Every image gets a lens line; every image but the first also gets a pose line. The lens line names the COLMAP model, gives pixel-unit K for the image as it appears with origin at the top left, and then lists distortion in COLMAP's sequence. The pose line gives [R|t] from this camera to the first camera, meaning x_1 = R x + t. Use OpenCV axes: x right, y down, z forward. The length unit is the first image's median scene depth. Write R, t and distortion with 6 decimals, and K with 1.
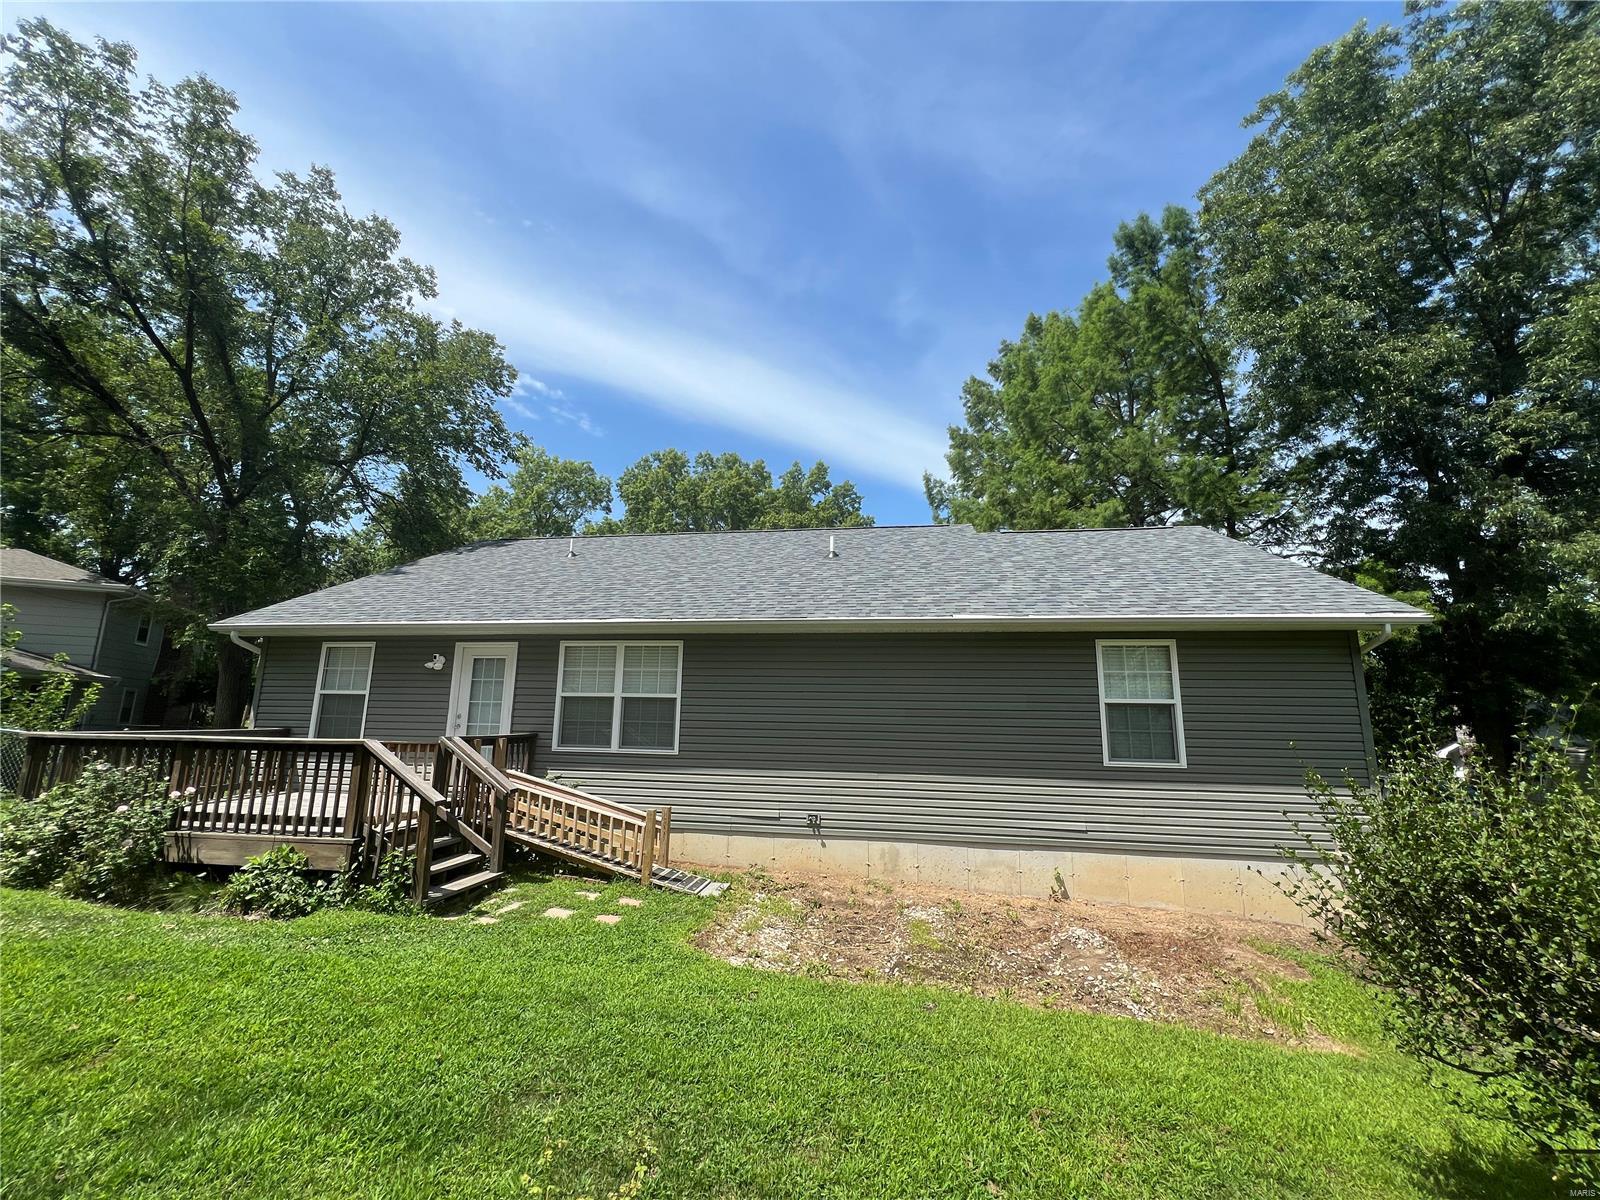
lens RADIAL K [[633.4, 0, 788.9], [0, 633.4, 594.0], [0, 0, 1]] dist [-0.002570, 0.002736]
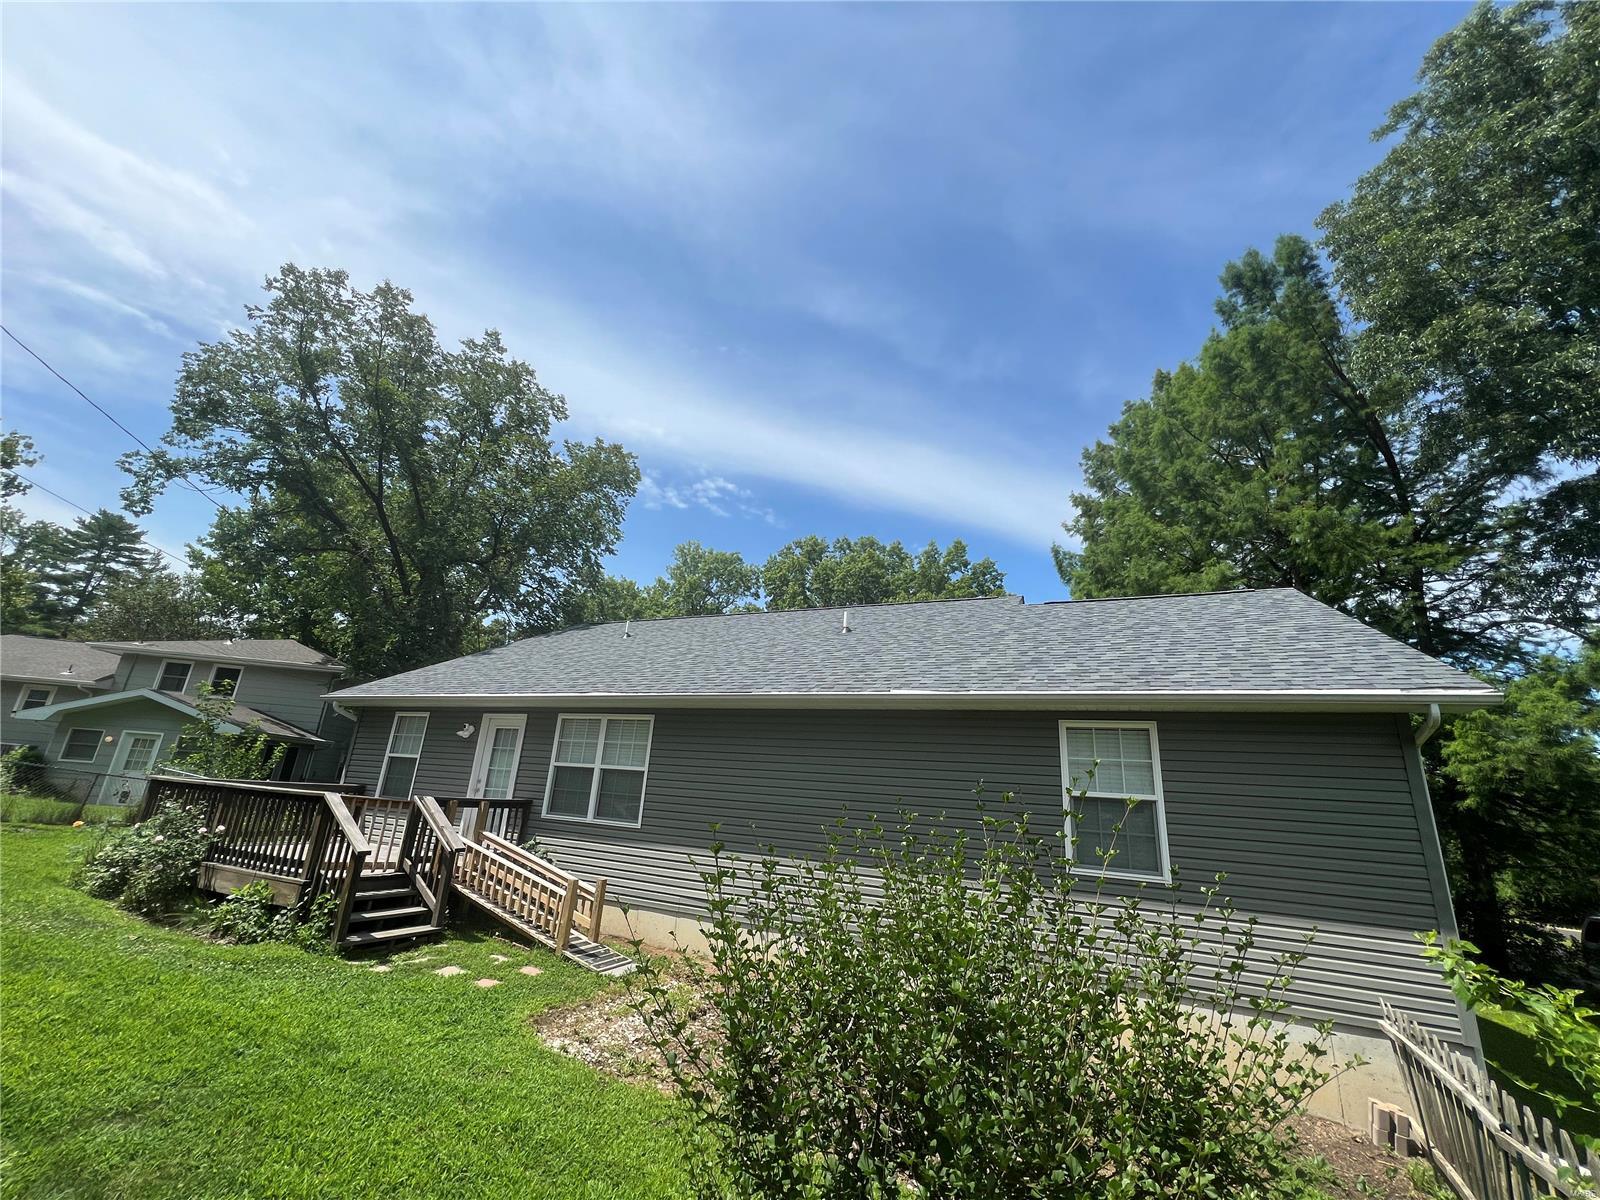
lens RADIAL K [[633.4, 0, 795.5], [0, 633.4, 598.5], [0, 0, 1]] dist [-0.002570, 0.002736]
pose [[0.964153, -0.031294, -0.263496, 0.251138], [-0.001736, 0.992256, -0.124198, 0.010264], [0.265343, 0.120203, 0.956632, 0.037993]]
